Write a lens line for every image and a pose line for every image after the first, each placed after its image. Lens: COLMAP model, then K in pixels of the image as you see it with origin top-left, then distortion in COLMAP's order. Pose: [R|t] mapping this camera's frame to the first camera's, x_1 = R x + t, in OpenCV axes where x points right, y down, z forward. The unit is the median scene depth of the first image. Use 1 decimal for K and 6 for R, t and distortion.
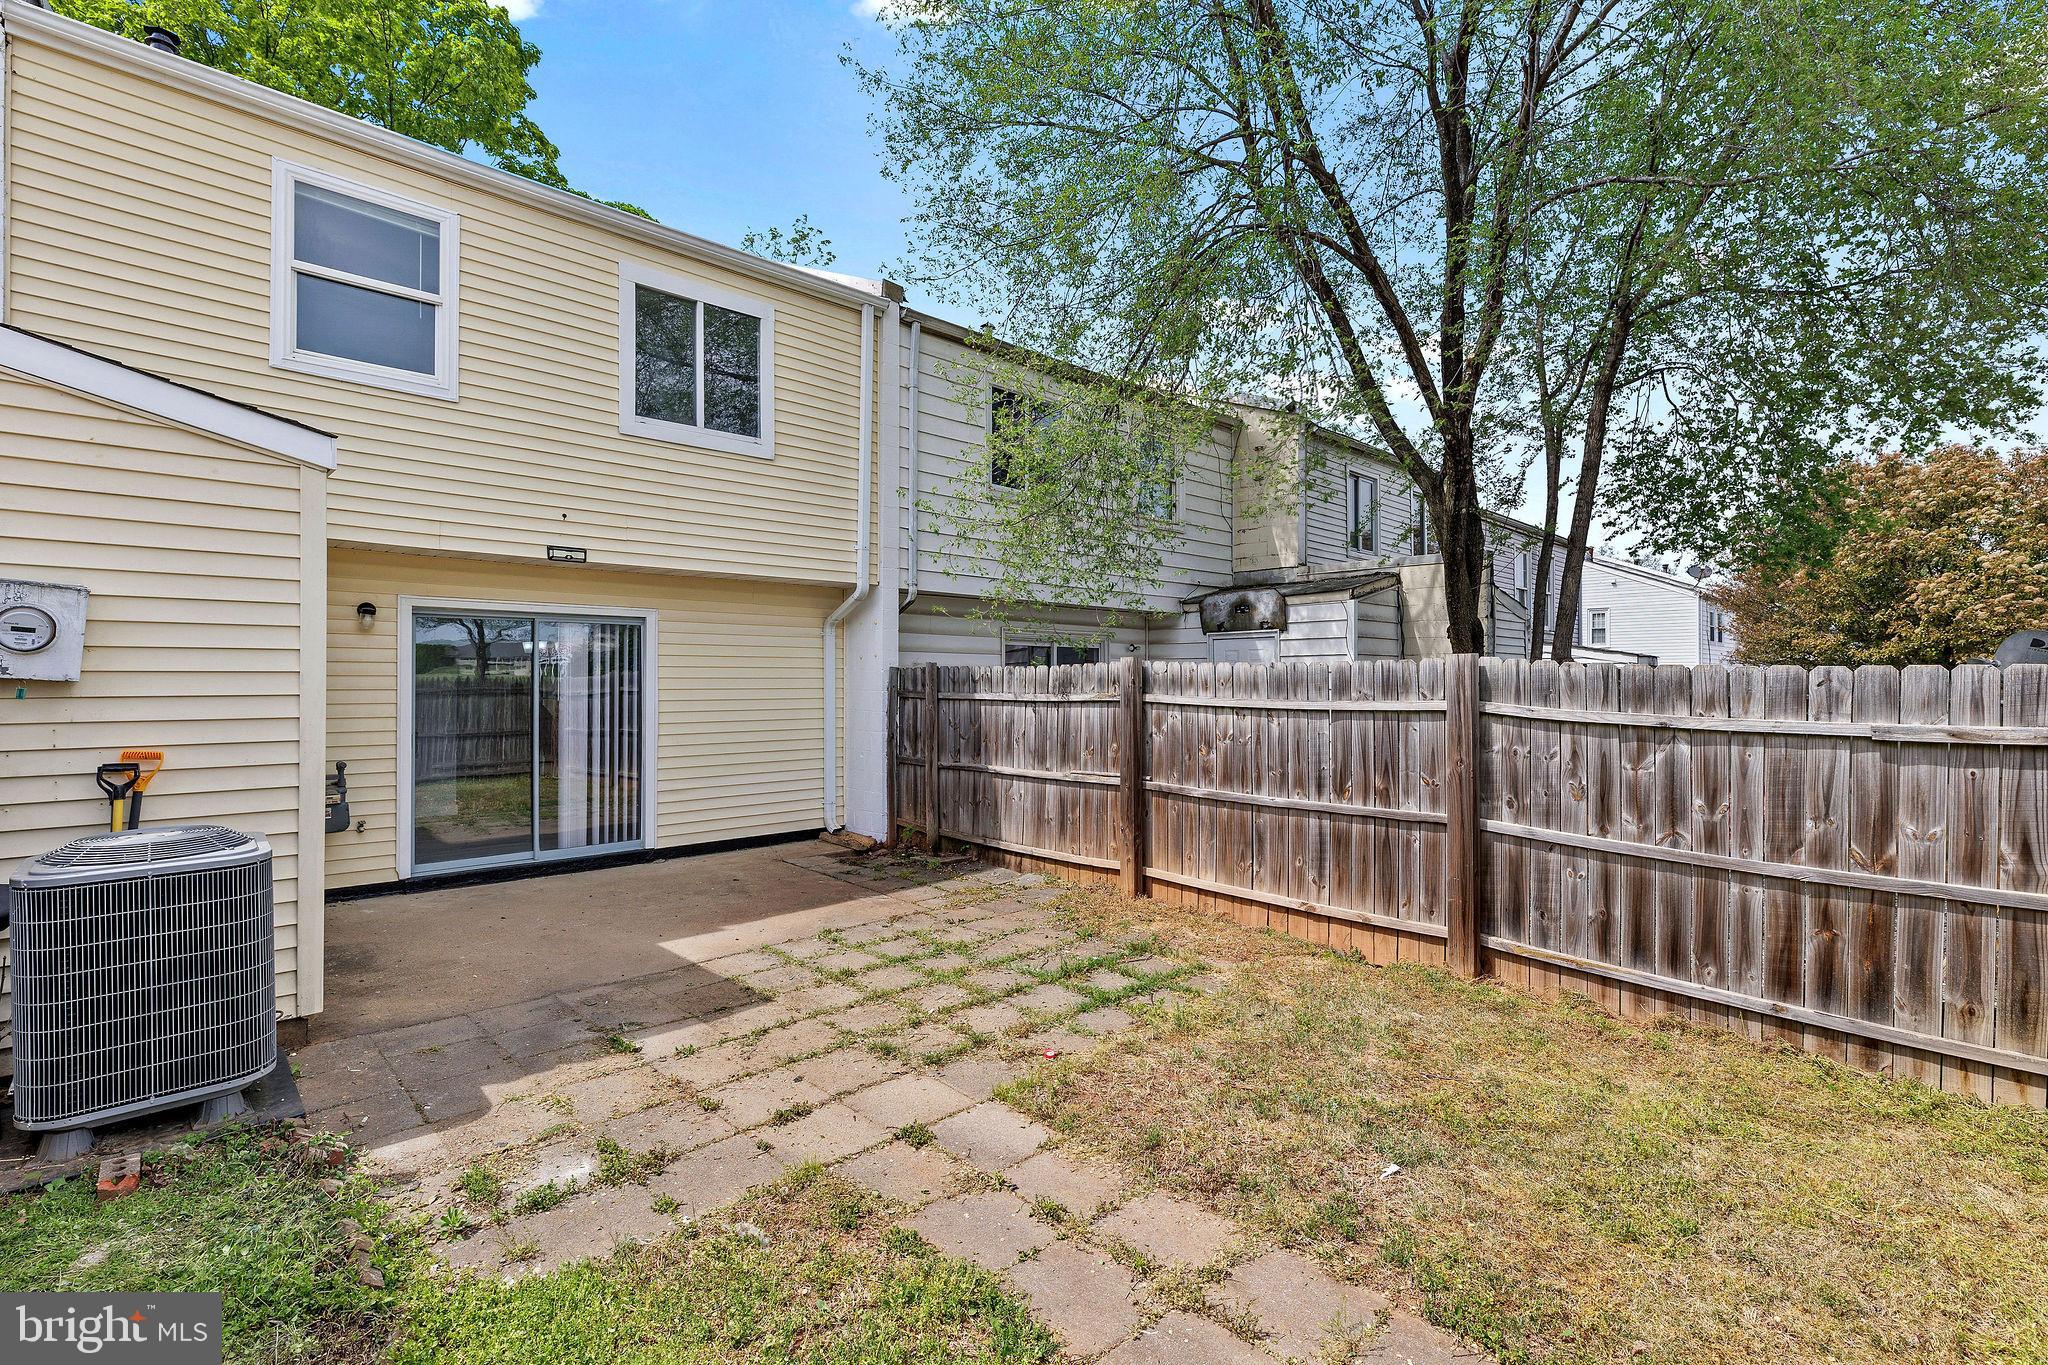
lens RADIAL K [[914.1, 0, 1026.6], [0, 914.1, 676.8], [0, 0, 1]] dist [-0.001213, 0.000907]
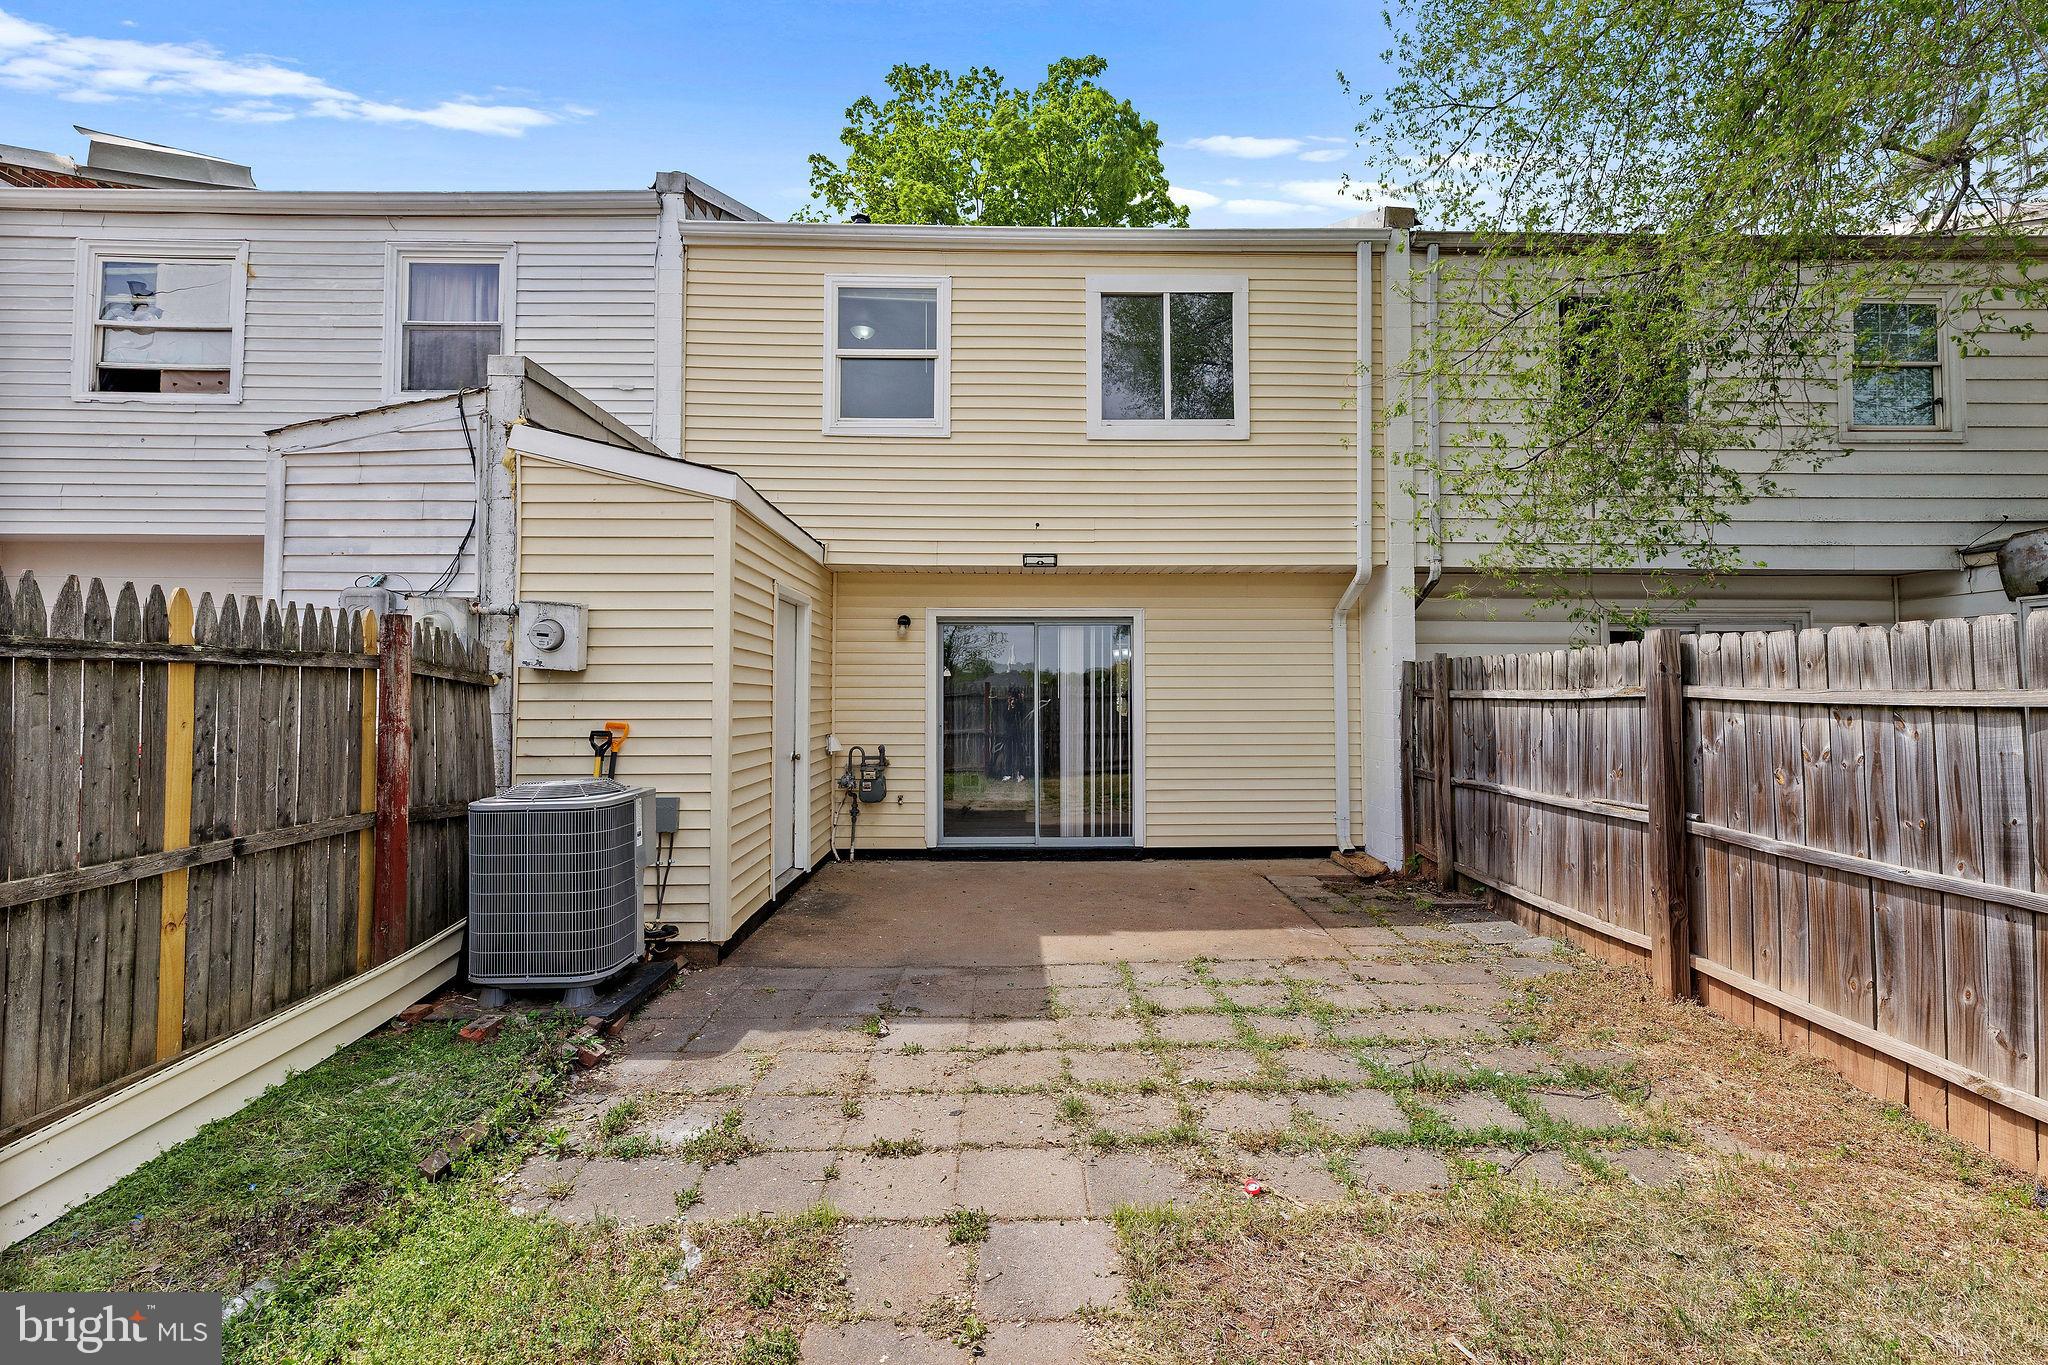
lens RADIAL K [[914.1, 0, 1054.0], [0, 914.1, 664.9], [0, 0, 1]] dist [-0.001213, 0.000907]
pose [[0.746192, -0.023644, -0.665311, 0.239855], [0.005381, 0.999551, -0.029488, 0.022079], [0.665709, 0.018423, 0.745984, 0.233587]]
